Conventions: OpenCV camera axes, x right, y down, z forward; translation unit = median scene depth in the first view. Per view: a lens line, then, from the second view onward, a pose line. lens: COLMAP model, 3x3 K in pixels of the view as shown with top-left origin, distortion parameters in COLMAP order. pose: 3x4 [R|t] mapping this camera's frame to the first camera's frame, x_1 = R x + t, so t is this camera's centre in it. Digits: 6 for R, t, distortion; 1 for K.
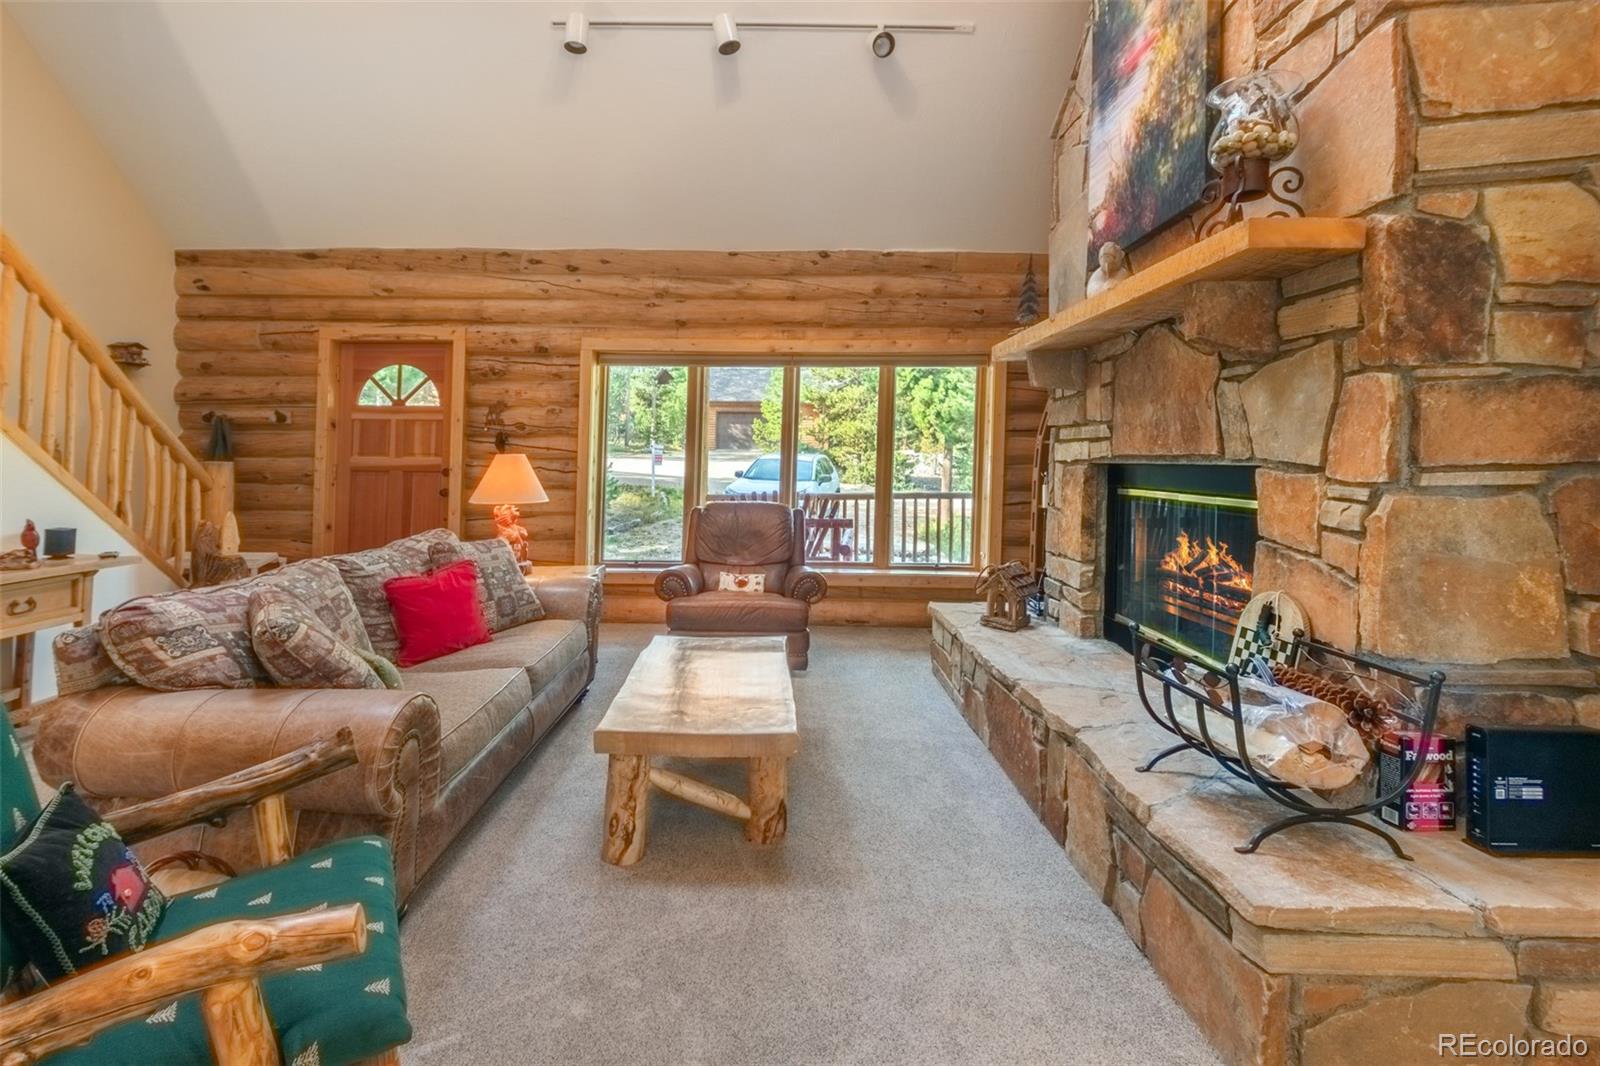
lens RADIAL K [[772.5, 0, 779.7], [0, 772.5, 431.9], [0, 0, 1]] dist [0.001295, -0.020641]
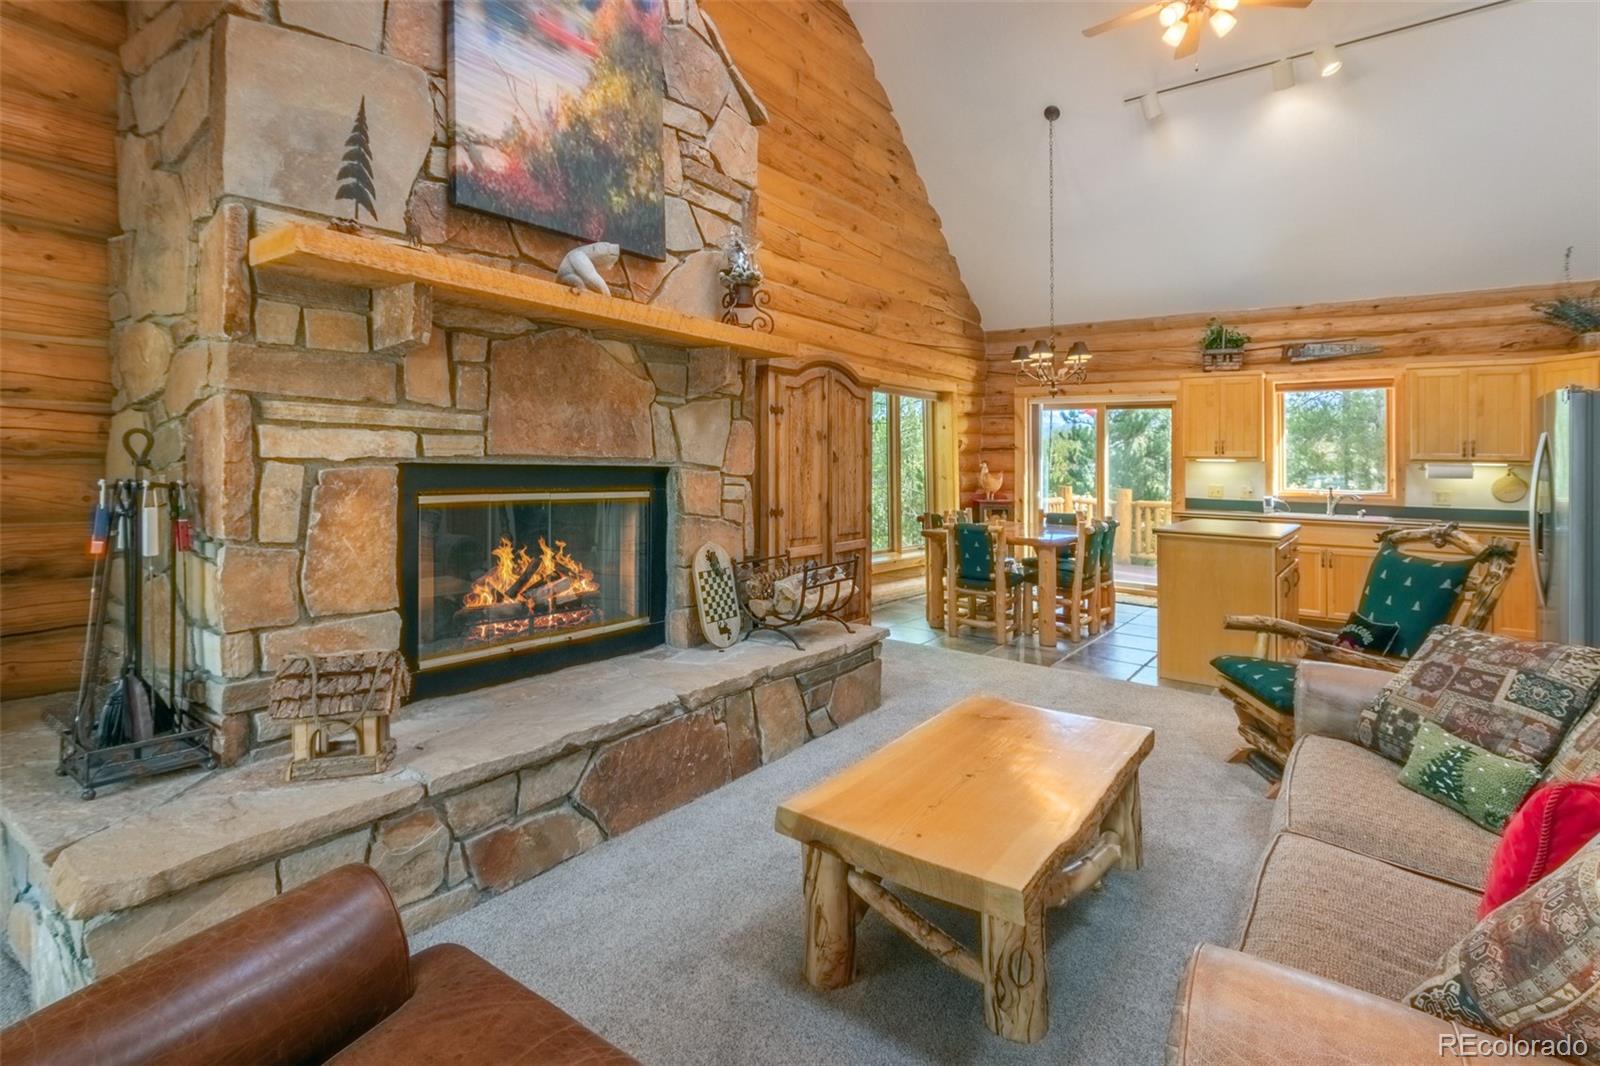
lens RADIAL K [[773.3, 0, 810.0], [0, 773.3, 498.0], [0, 0, 1]] dist [-0.002677, -0.001549]
pose [[-0.813065, -0.051600, 0.579881, -0.199760], [-0.048348, 0.998608, 0.021071, 0.026232], [-0.580161, -0.010904, -0.814429, 0.898798]]
